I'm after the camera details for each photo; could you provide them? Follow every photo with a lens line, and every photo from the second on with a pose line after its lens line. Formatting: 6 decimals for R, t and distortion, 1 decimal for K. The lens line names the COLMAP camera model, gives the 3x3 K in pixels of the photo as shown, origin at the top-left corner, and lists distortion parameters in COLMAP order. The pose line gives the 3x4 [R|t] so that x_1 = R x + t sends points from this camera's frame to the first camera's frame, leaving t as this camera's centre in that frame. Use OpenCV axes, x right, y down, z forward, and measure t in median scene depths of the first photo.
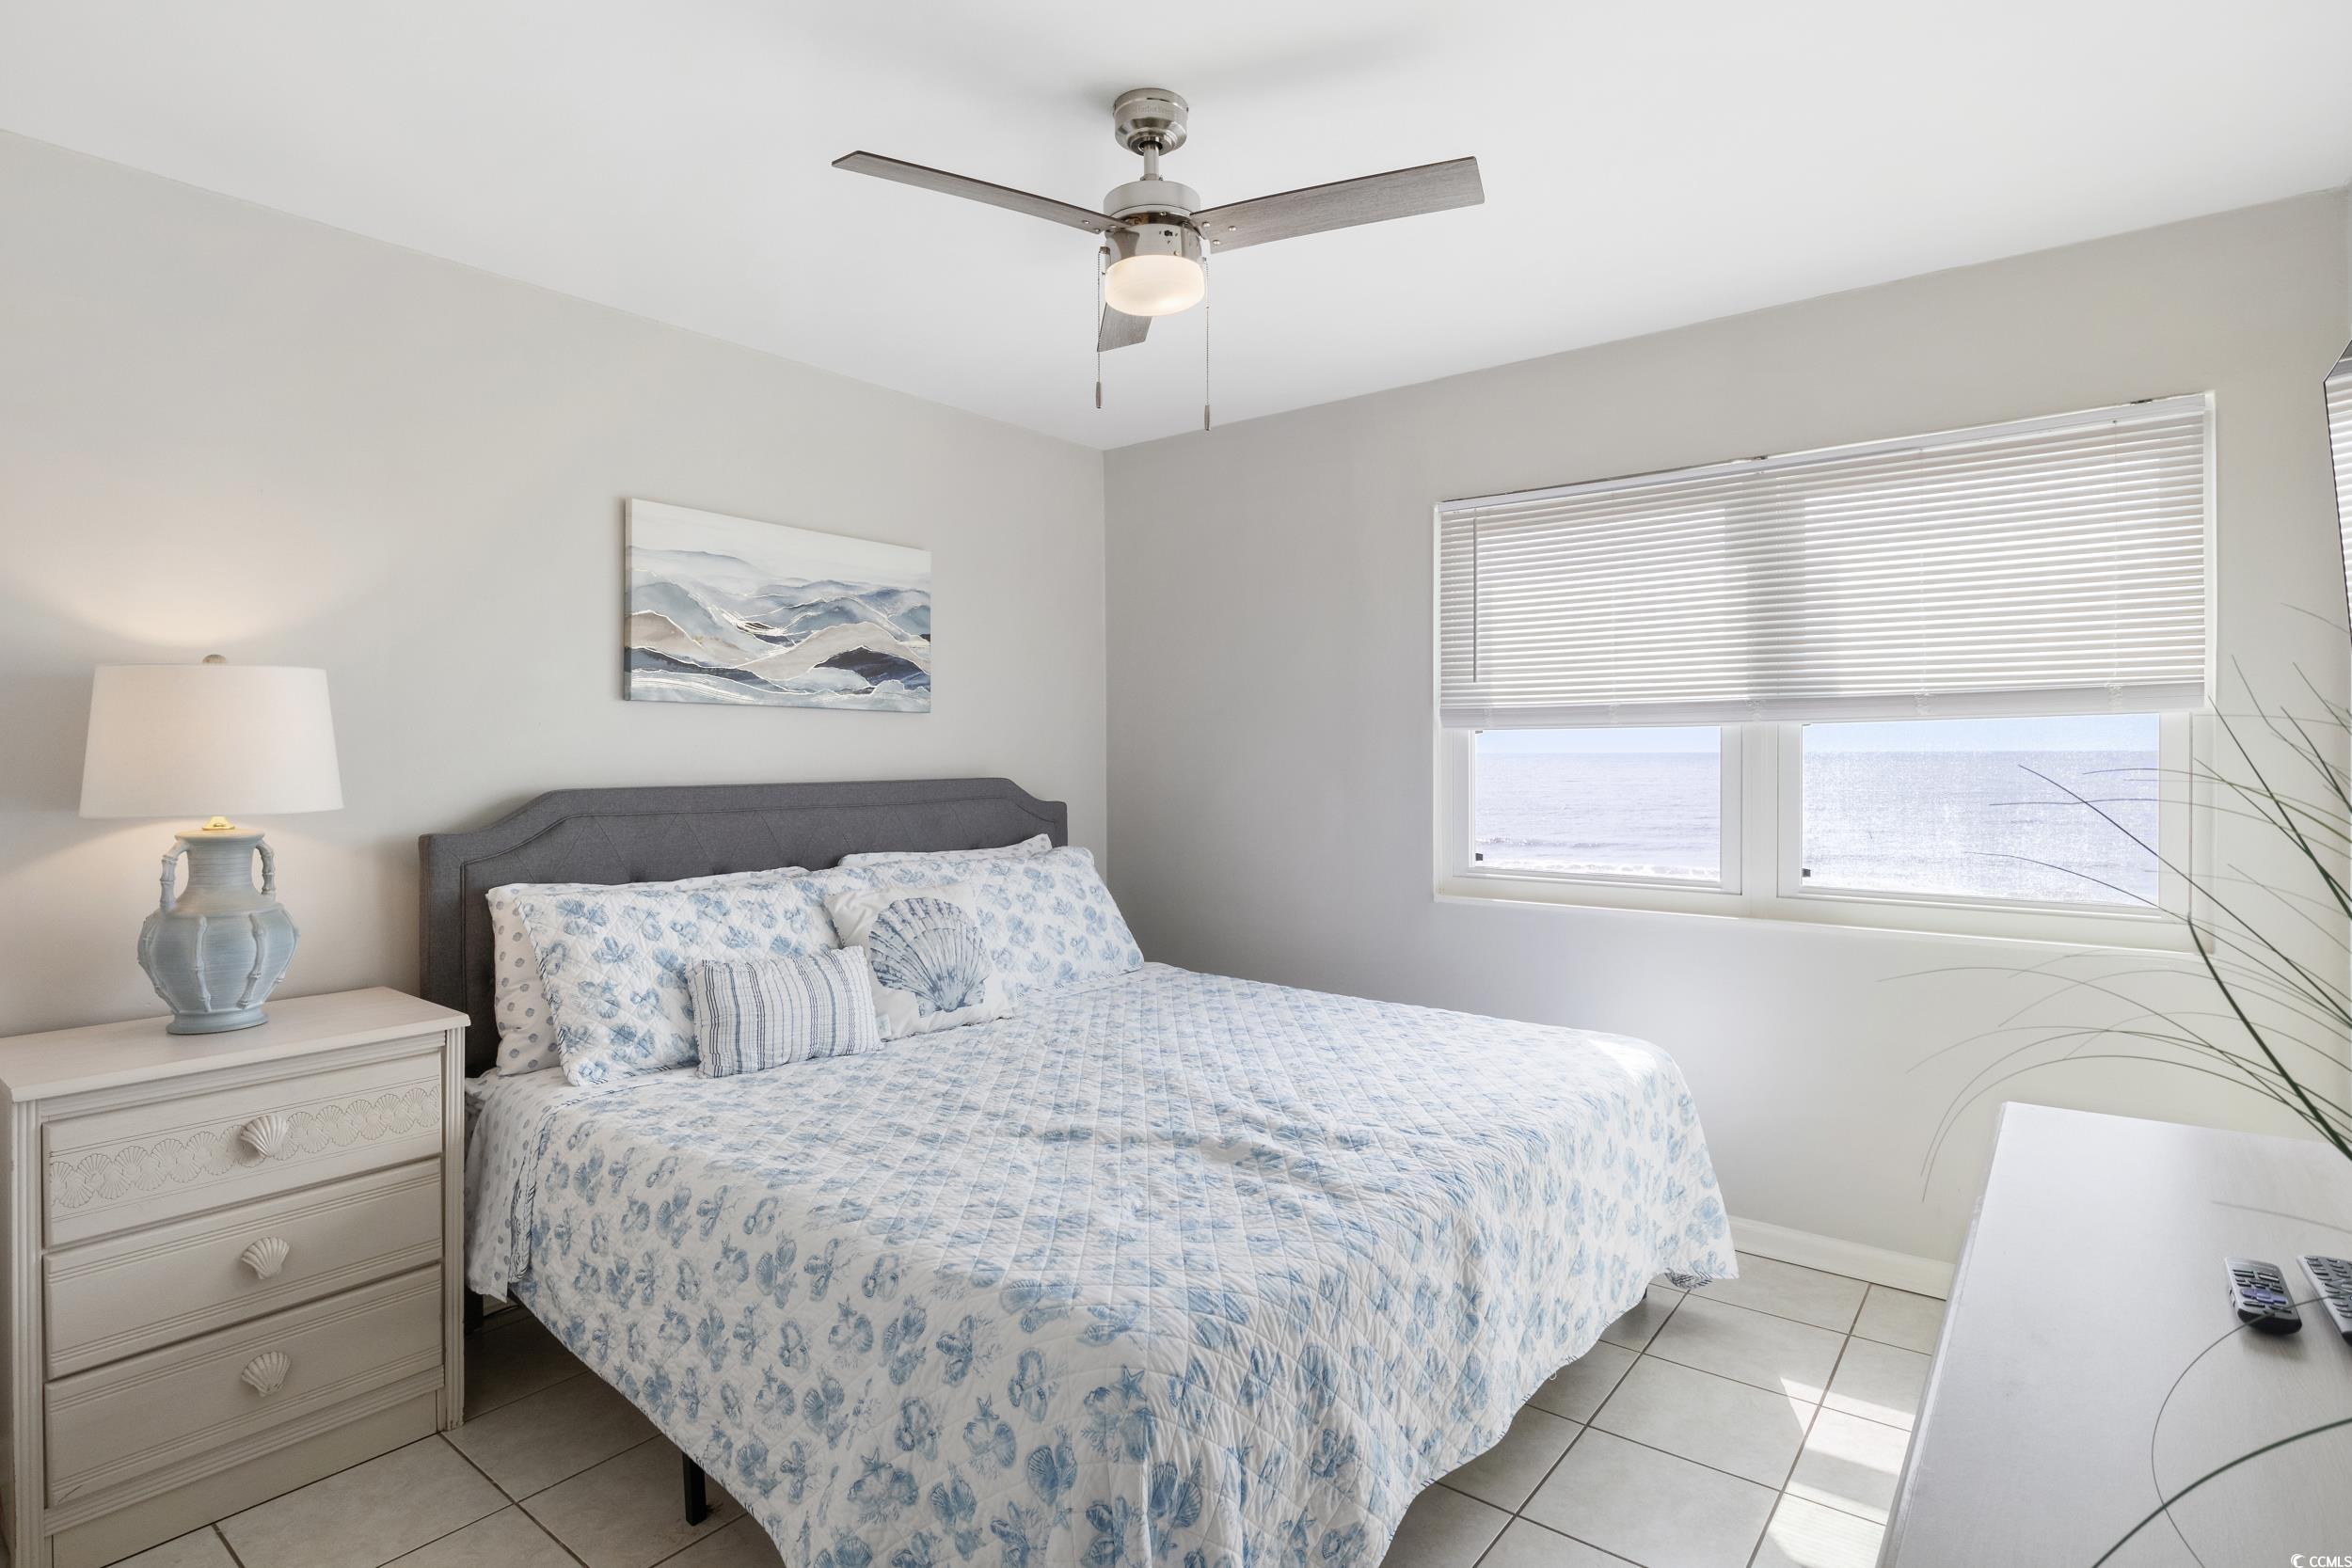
lens RADIAL K [[1188.7, 0, 1185.3], [0, 1188.7, 772.5], [0, 0, 1]] dist [-0.002816, -0.000043]
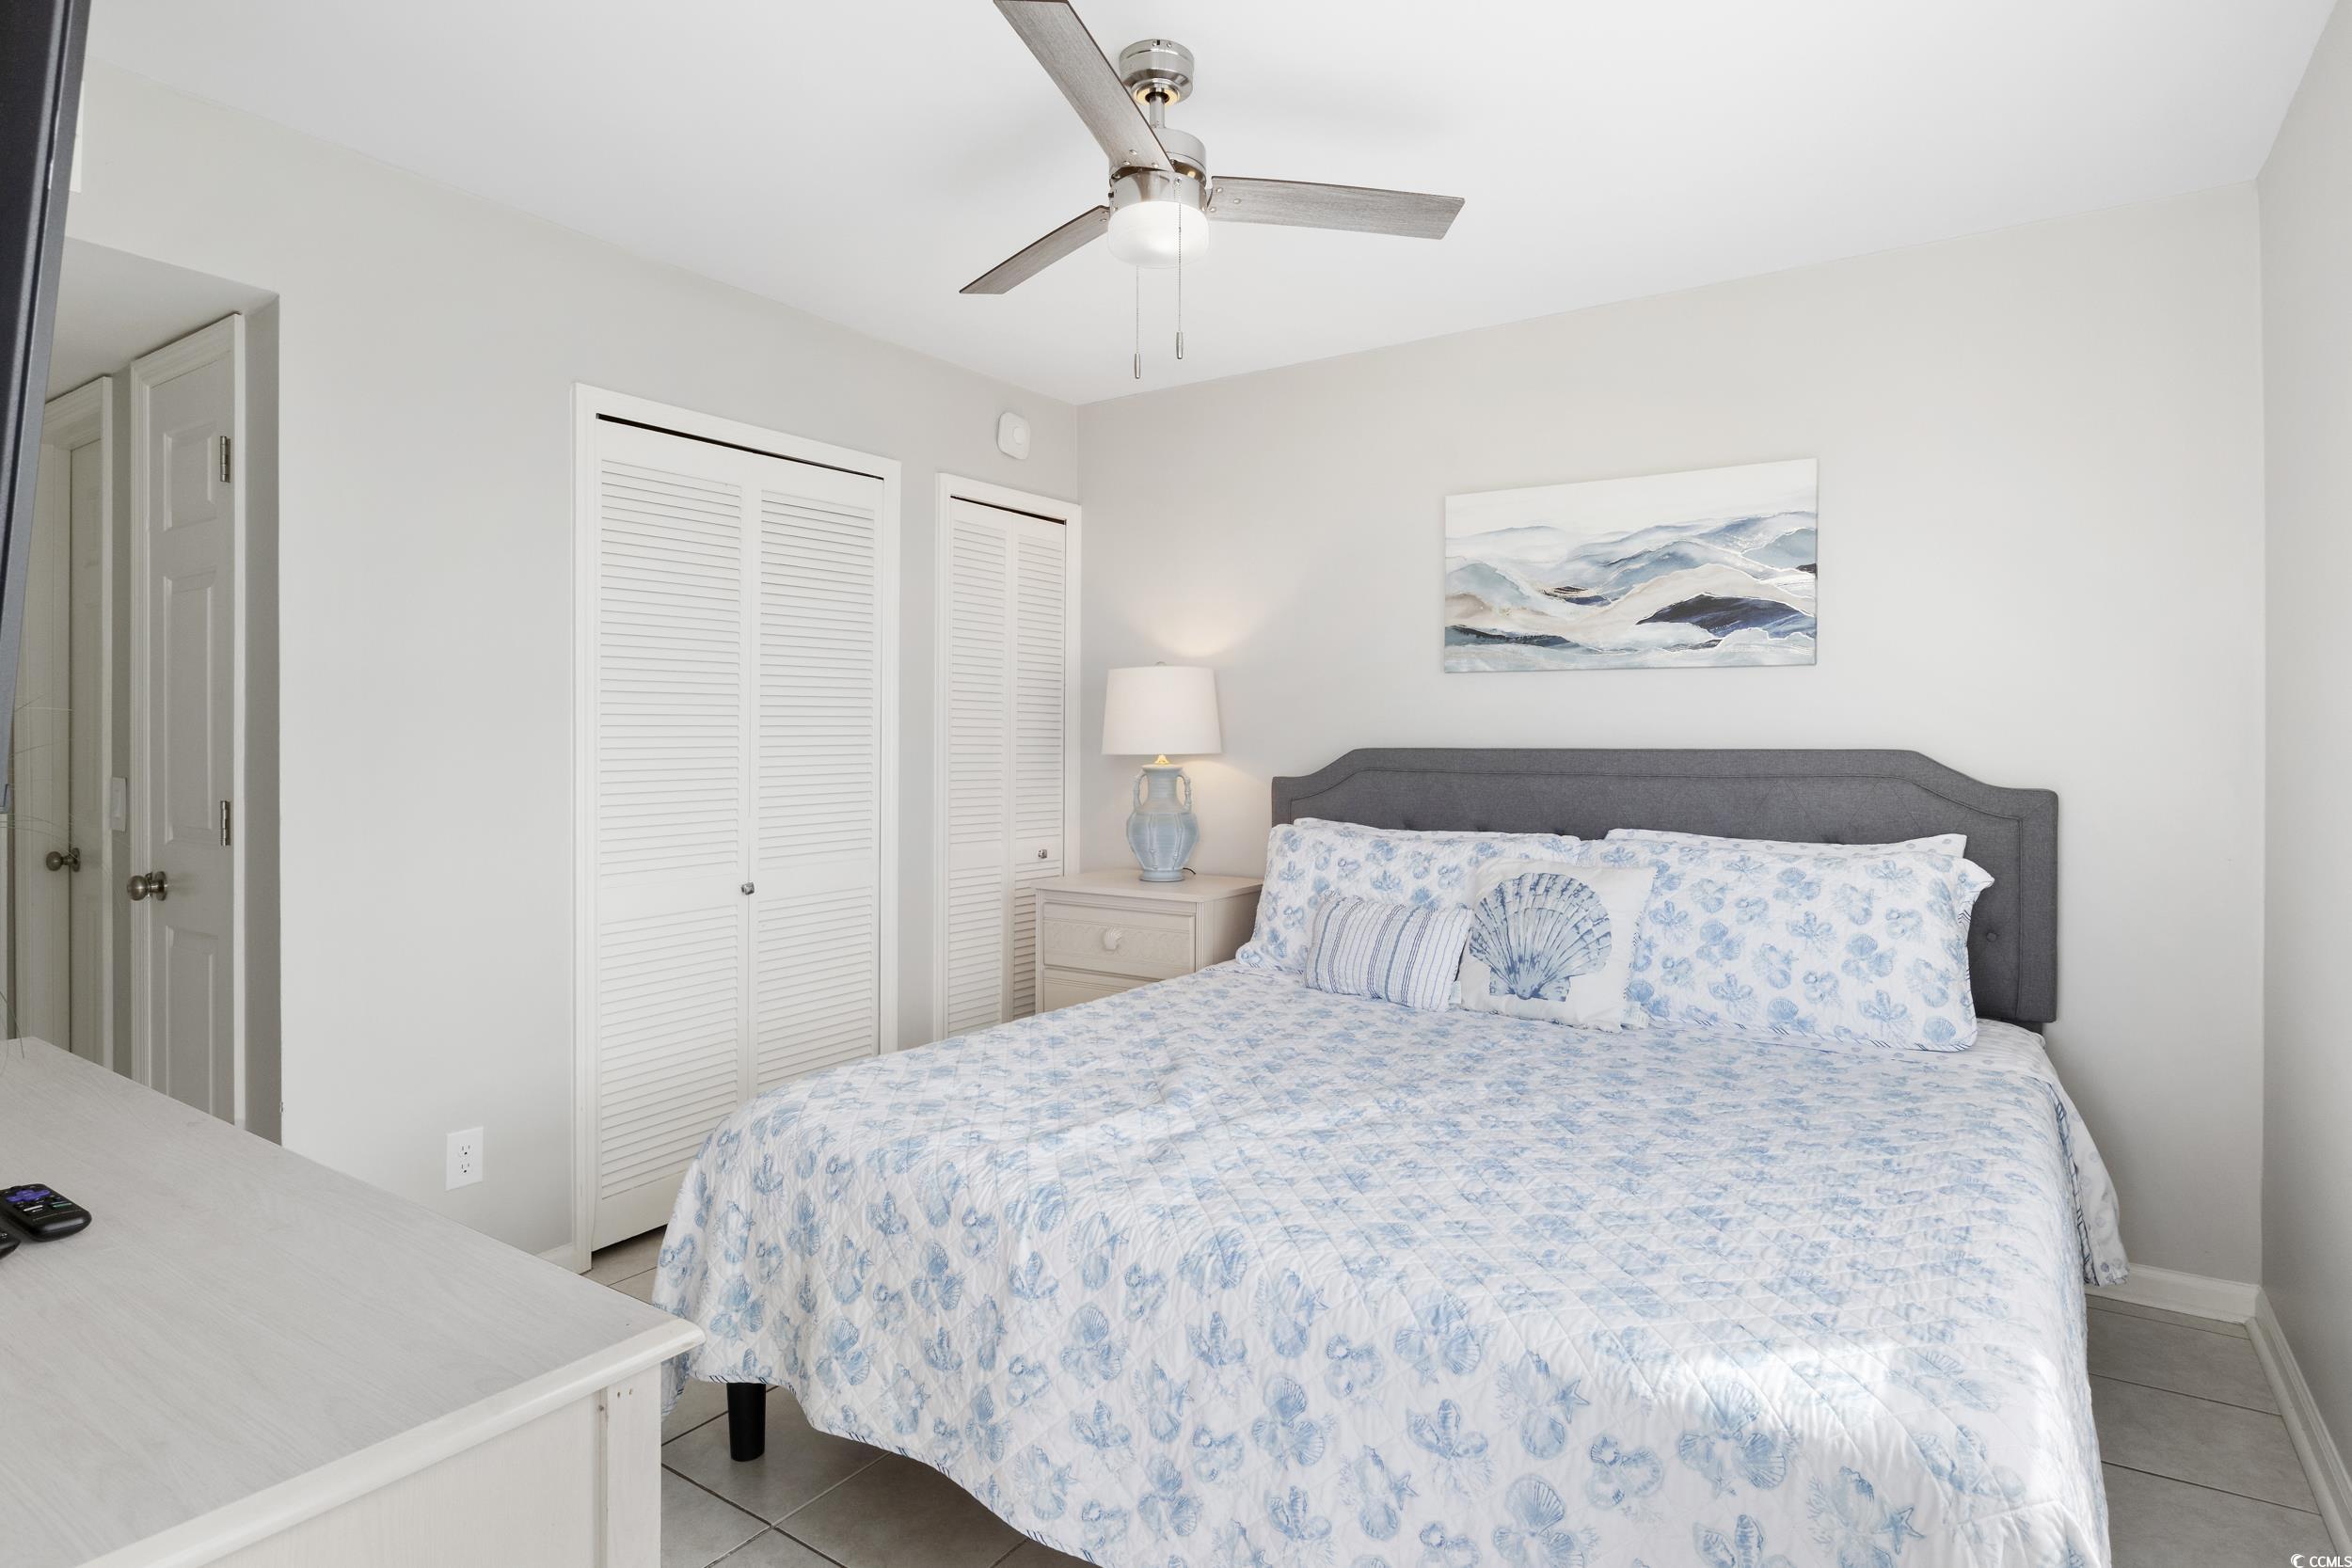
lens RADIAL K [[1235.3, 0, 1186.6], [0, 1235.3, 767.2], [0, 0, 1]] dist [-0.022291, -0.000281]
pose [[0.084202, 0.022854, -0.996187, 0.636724], [-0.017904, 0.999610, 0.021419, 0.008551], [0.996288, 0.016032, 0.084578, 0.594770]]
